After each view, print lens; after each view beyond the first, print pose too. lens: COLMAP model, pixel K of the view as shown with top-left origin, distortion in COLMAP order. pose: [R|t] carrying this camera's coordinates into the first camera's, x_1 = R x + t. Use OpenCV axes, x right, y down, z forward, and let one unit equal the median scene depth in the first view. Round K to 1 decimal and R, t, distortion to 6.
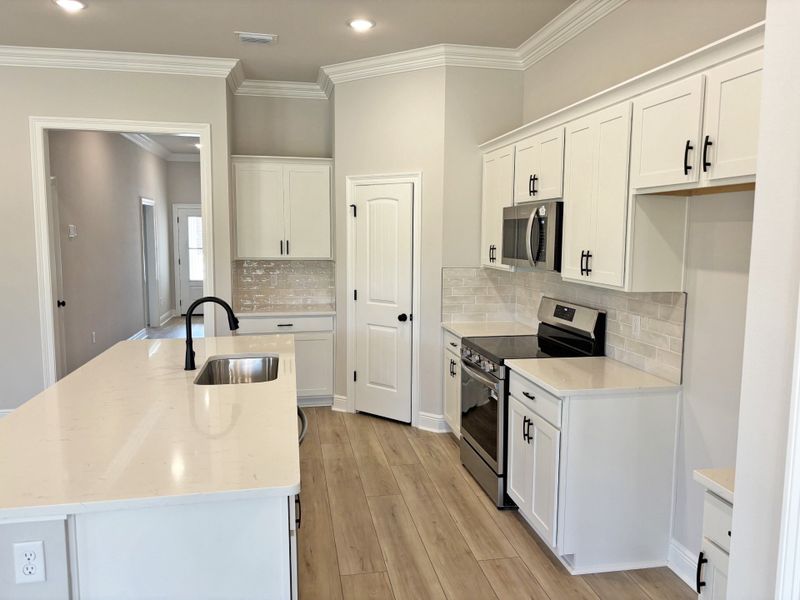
lens RADIAL K [[610.0, 0, 395.9], [0, 610.0, 294.0], [0, 0, 1]] dist [0.045482, -0.022642]
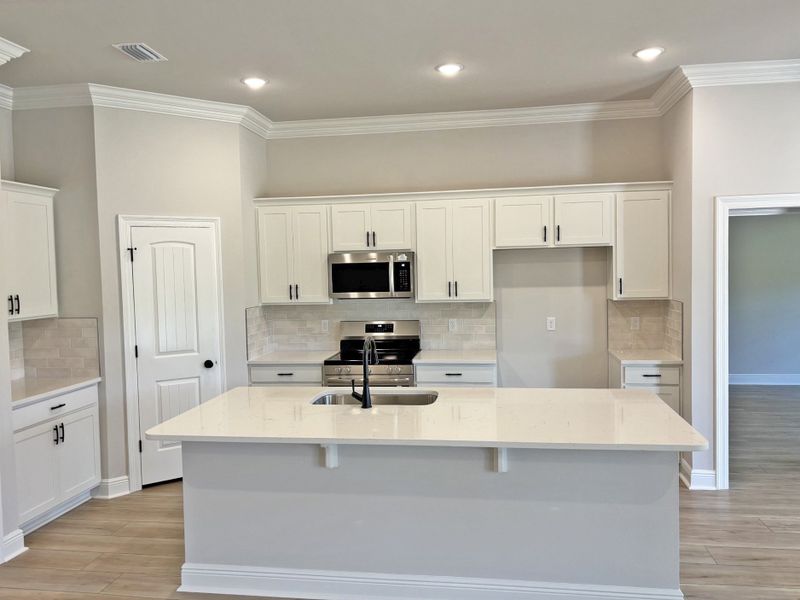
lens RADIAL K [[610.0, 0, 404.0], [0, 610.0, 297.5], [0, 0, 1]] dist [0.045482, -0.022642]
pose [[0.328398, -0.060067, 0.942627, -0.816491], [0.123084, 0.992188, 0.020345, -0.049049], [-0.936485, 0.109341, 0.333226, 0.368793]]
